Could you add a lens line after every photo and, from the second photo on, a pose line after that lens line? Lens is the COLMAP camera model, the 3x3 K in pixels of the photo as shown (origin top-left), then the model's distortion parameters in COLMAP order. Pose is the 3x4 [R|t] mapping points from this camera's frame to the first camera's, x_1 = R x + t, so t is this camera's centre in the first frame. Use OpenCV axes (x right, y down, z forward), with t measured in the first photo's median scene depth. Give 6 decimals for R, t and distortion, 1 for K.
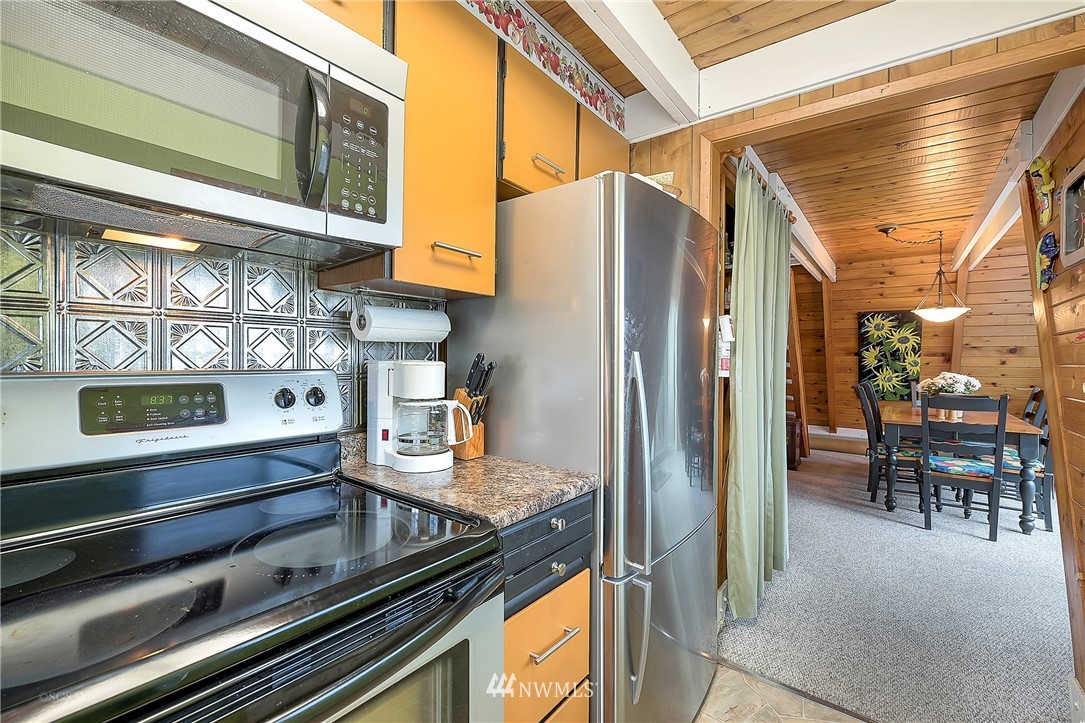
lens RADIAL K [[475.7, 0, 550.0], [0, 475.7, 359.9], [0, 0, 1]] dist [0.002258, -0.000009]
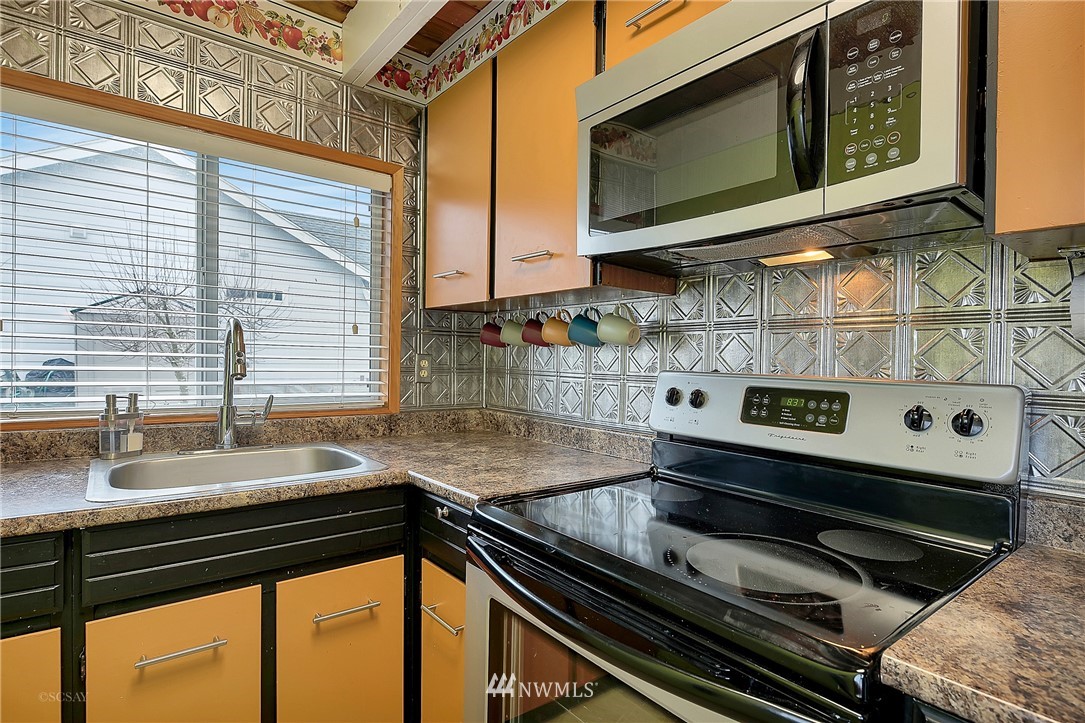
lens RADIAL K [[555.1, 0, 545.3], [0, 555.1, 361.3], [0, 0, 1]] dist [-0.004631, -0.000541]
pose [[-0.258498, -0.003268, -0.966006, 0.498721], [-0.025232, 0.999676, 0.003370, -0.000248], [0.965682, 0.025246, -0.258497, 0.681688]]
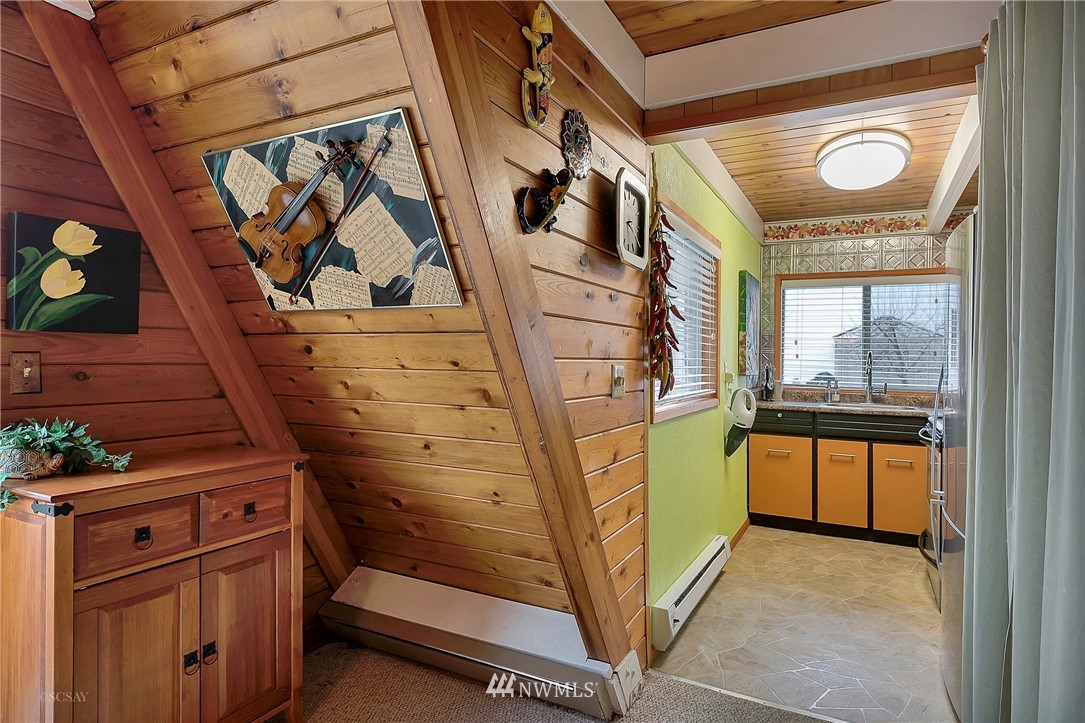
lens RADIAL K [[615.0, 0, 540.4], [0, 615.0, 364.2], [0, 0, 1]] dist [0.003076, 0.000205]
pose [[-0.989406, -0.016756, -0.144208, 0.960514], [-0.018425, 0.999778, 0.010249, -0.002244], [0.144004, 0.012798, -0.989494, 1.435185]]
